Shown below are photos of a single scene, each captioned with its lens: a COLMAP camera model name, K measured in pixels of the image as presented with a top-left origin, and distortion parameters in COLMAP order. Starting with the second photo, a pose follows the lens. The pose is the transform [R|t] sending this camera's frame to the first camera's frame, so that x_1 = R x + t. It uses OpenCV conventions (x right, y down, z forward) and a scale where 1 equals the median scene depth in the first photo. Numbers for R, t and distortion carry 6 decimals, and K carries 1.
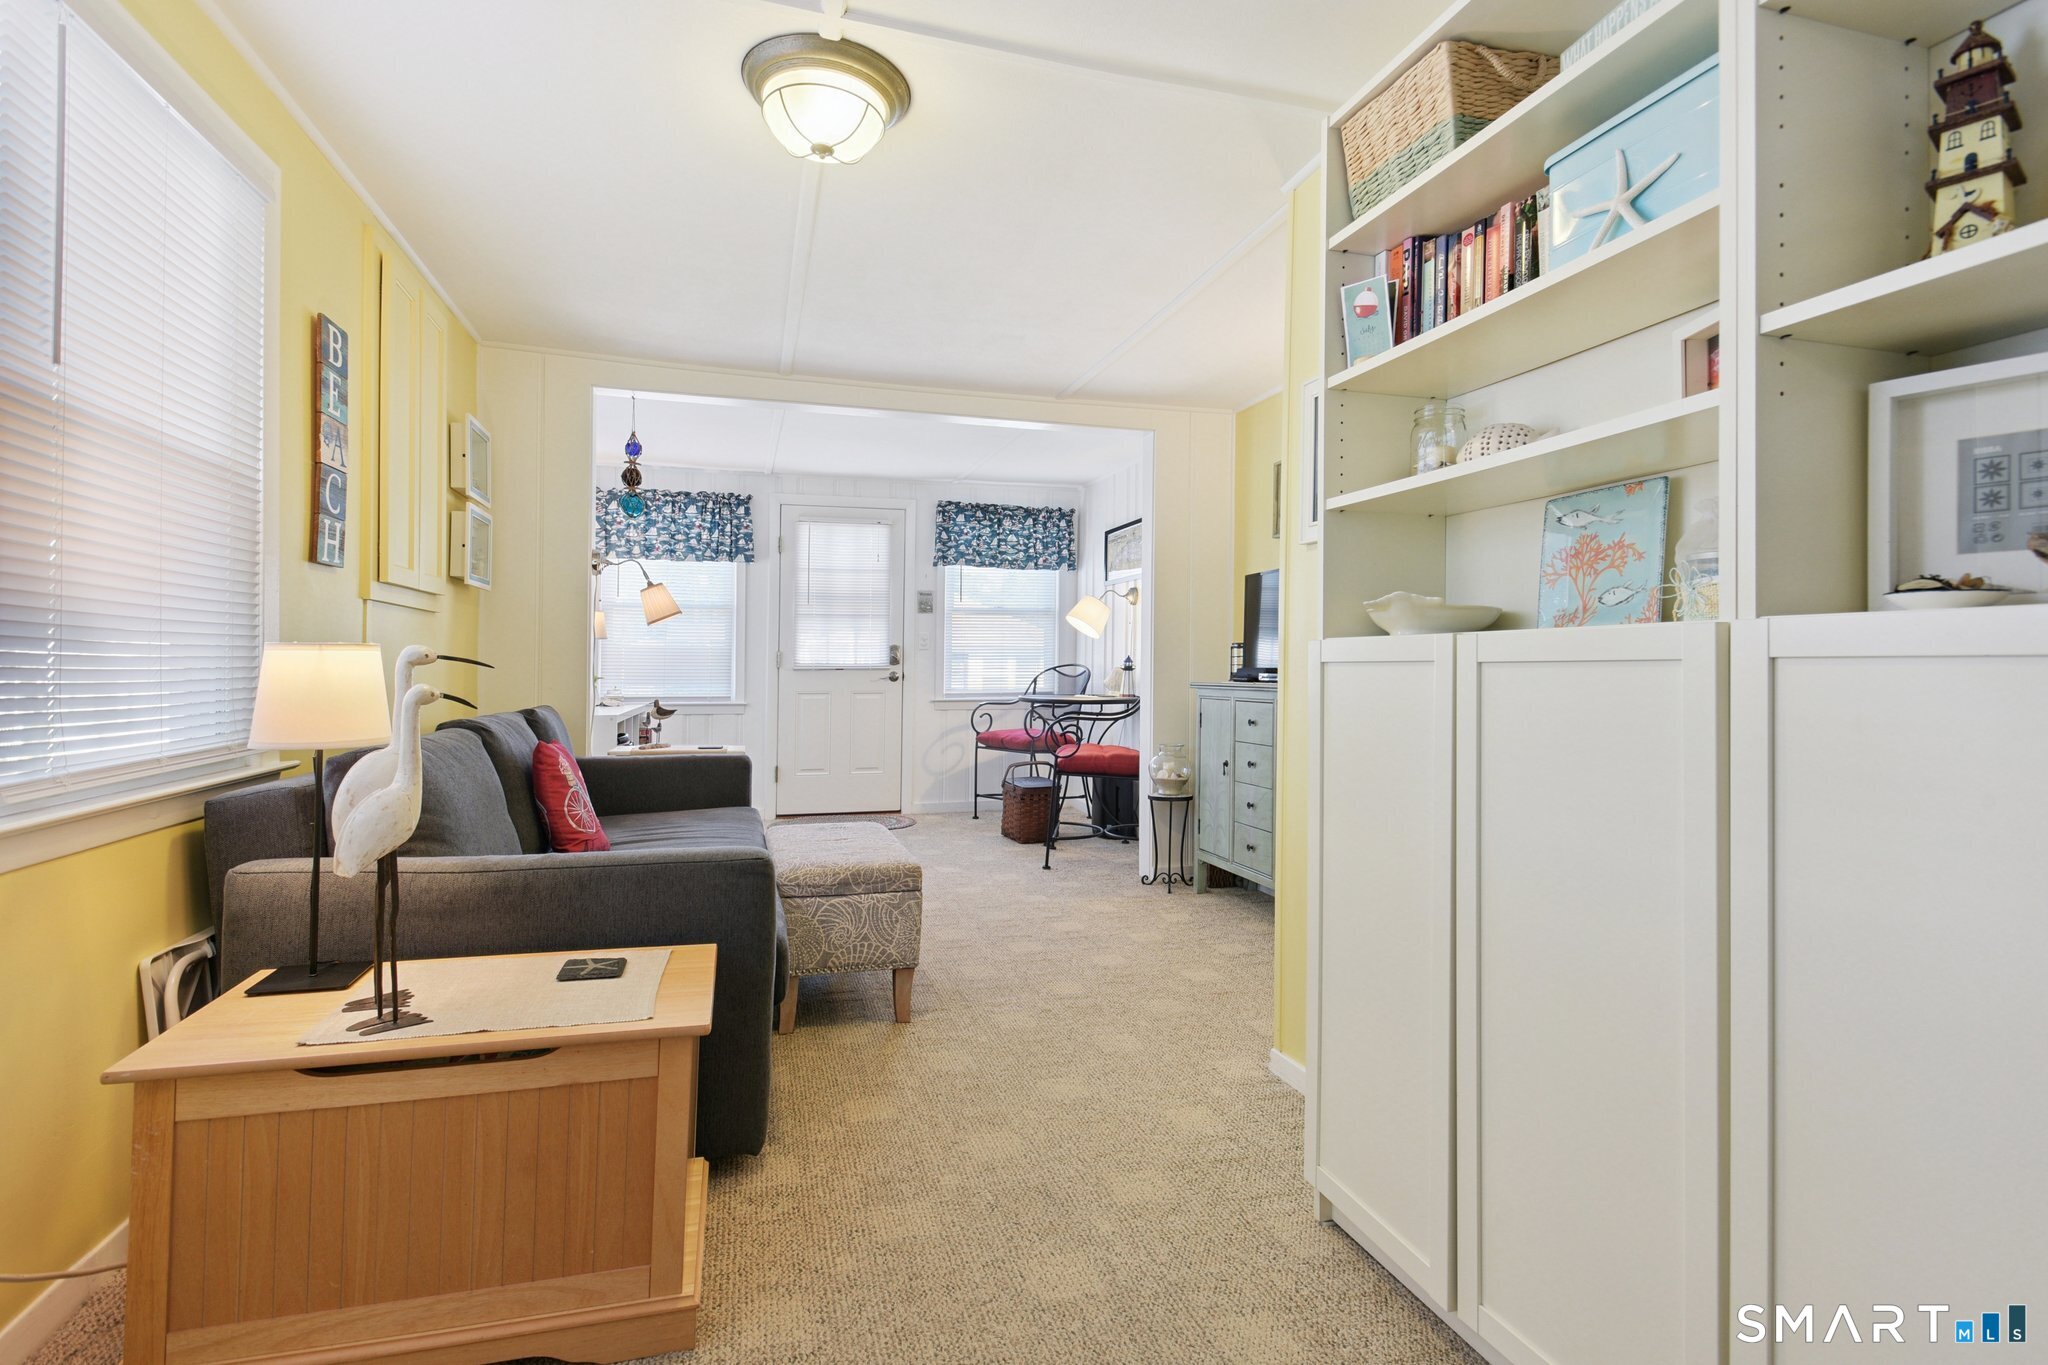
lens RADIAL K [[996.7, 0, 1024.5], [0, 996.7, 672.1], [0, 0, 1]] dist [0.020230, -0.009967]
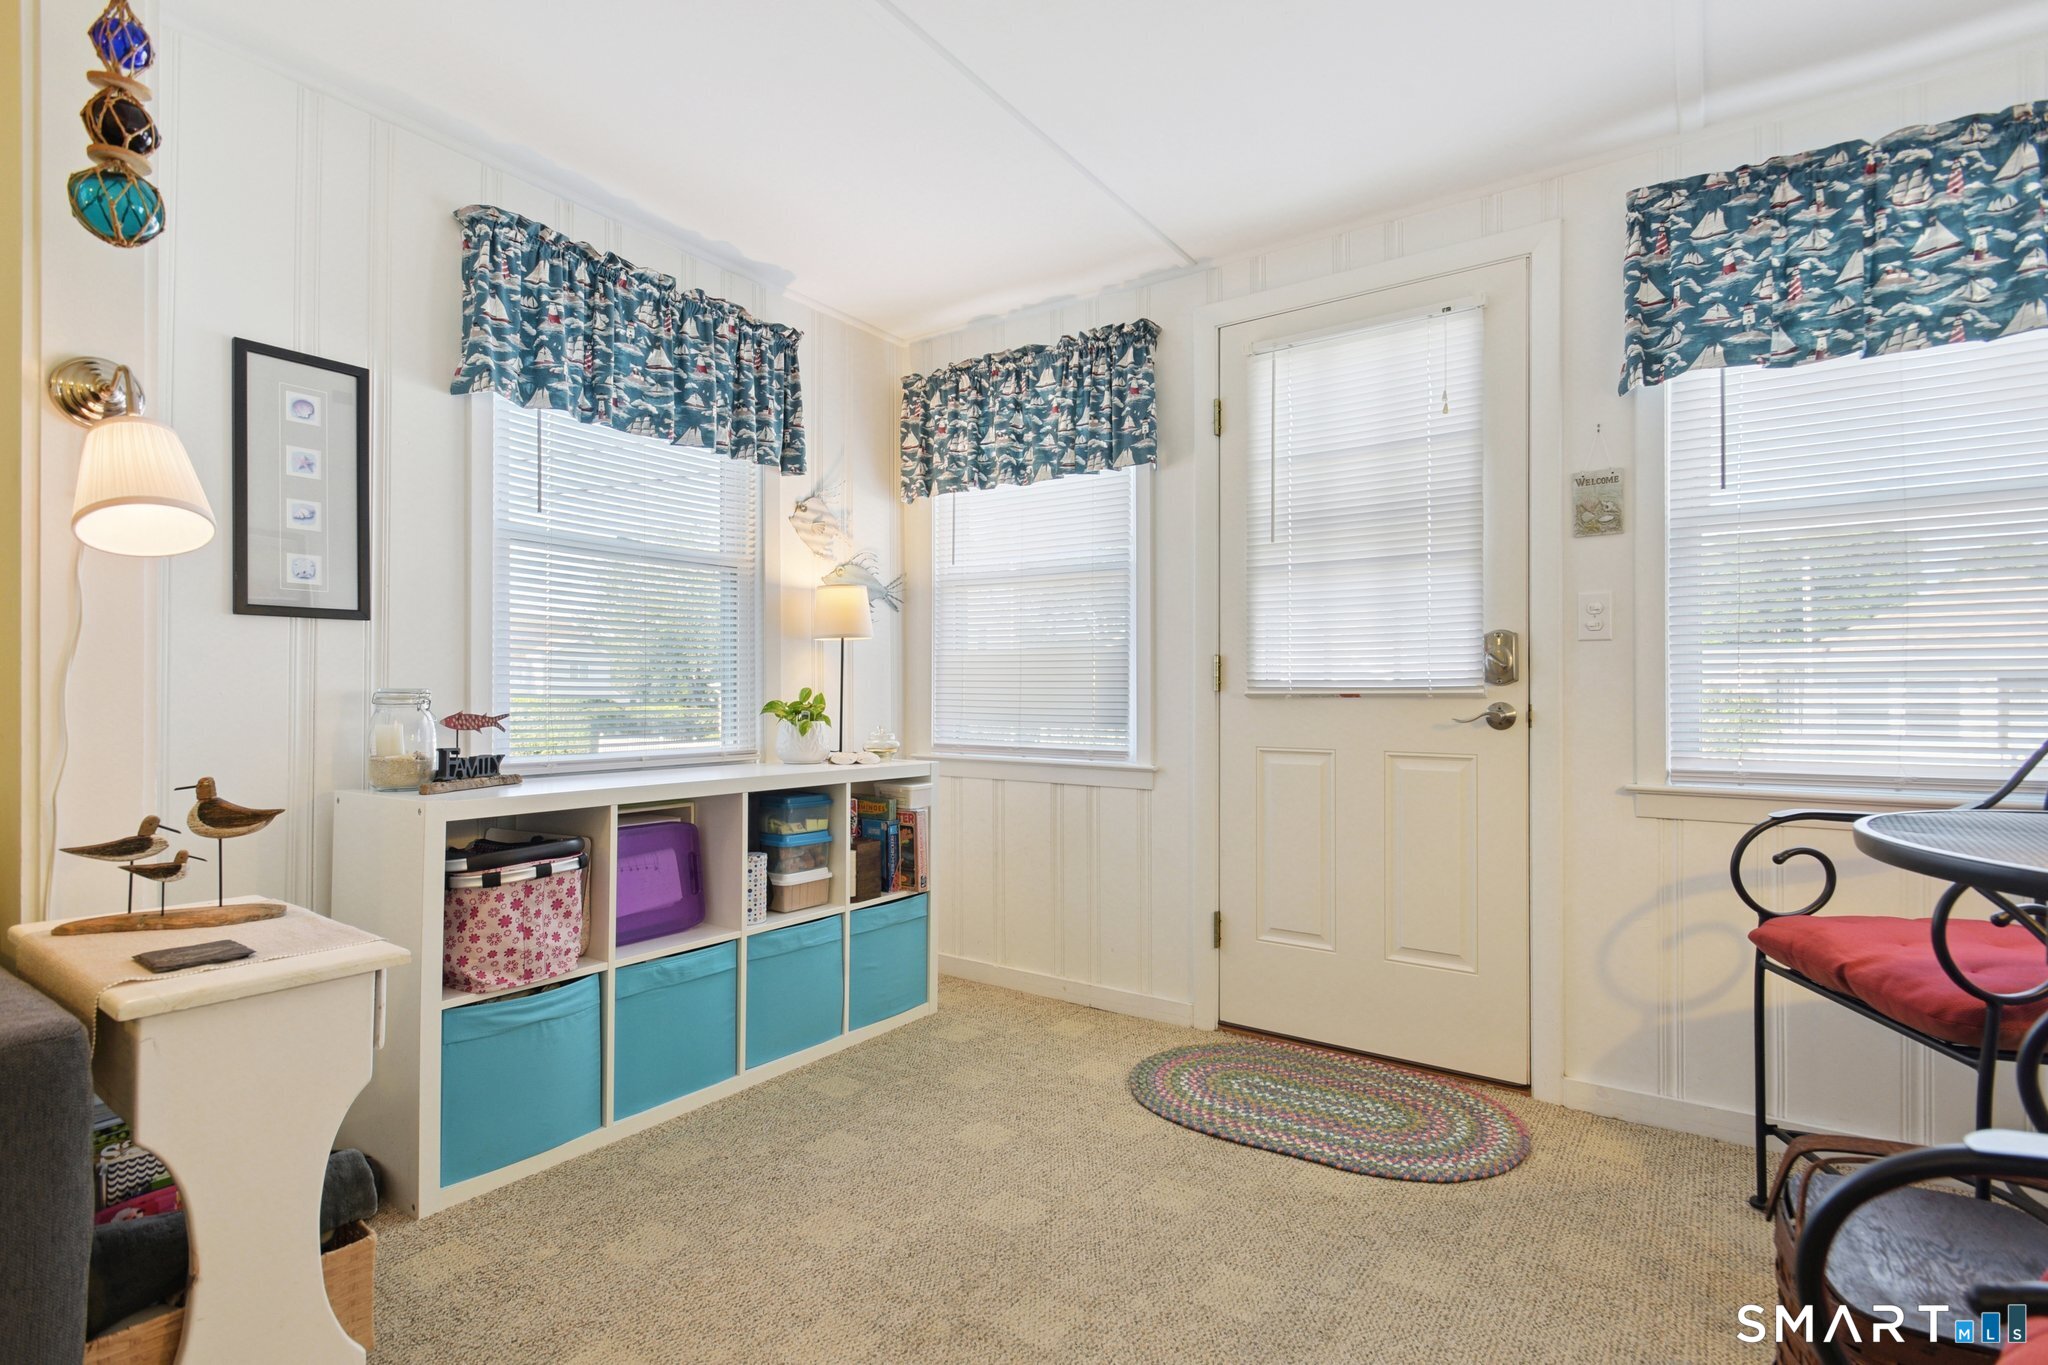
lens RADIAL K [[996.7, 0, 1024.5], [0, 996.7, 672.1], [0, 0, 1]] dist [0.020230, -0.009967]
pose [[0.638321, -0.017188, -0.769578, 0.042015], [-0.006996, 0.999580, -0.028128, -0.000029], [0.769739, 0.023339, 0.637933, 0.632183]]
